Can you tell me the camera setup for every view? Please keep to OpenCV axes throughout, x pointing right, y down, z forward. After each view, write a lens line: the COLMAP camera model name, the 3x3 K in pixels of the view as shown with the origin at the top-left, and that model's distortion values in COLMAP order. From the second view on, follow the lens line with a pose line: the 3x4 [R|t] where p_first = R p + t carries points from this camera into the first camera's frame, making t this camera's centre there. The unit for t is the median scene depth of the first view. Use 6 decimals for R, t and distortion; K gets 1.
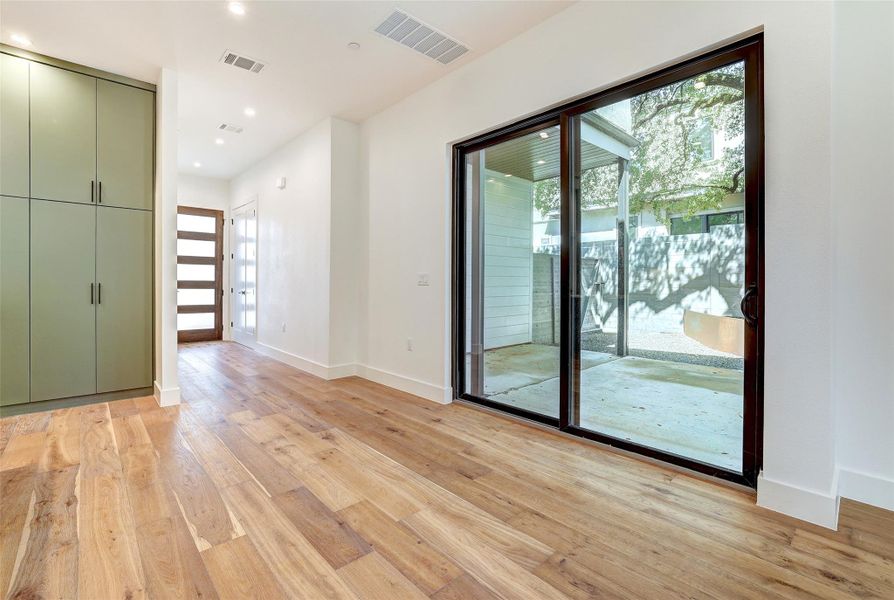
lens RADIAL K [[399.1, 0, 433.3], [0, 399.1, 286.0], [0, 0, 1]] dist [-0.014838, 0.000196]
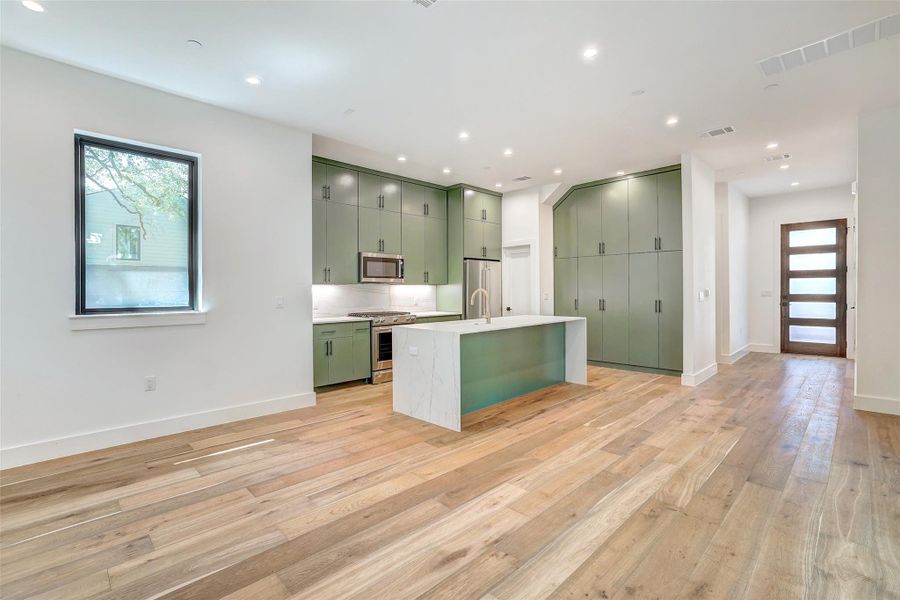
lens RADIAL K [[395.1, 0, 444.1], [0, 395.1, 296.2], [0, 0, 1]] dist [-0.038425, 0.014129]
pose [[0.033581, 0.002226, -0.999434, 1.349744], [0.006993, 0.999973, 0.002462, -0.064934], [0.999412, -0.007071, 0.033565, 0.106838]]
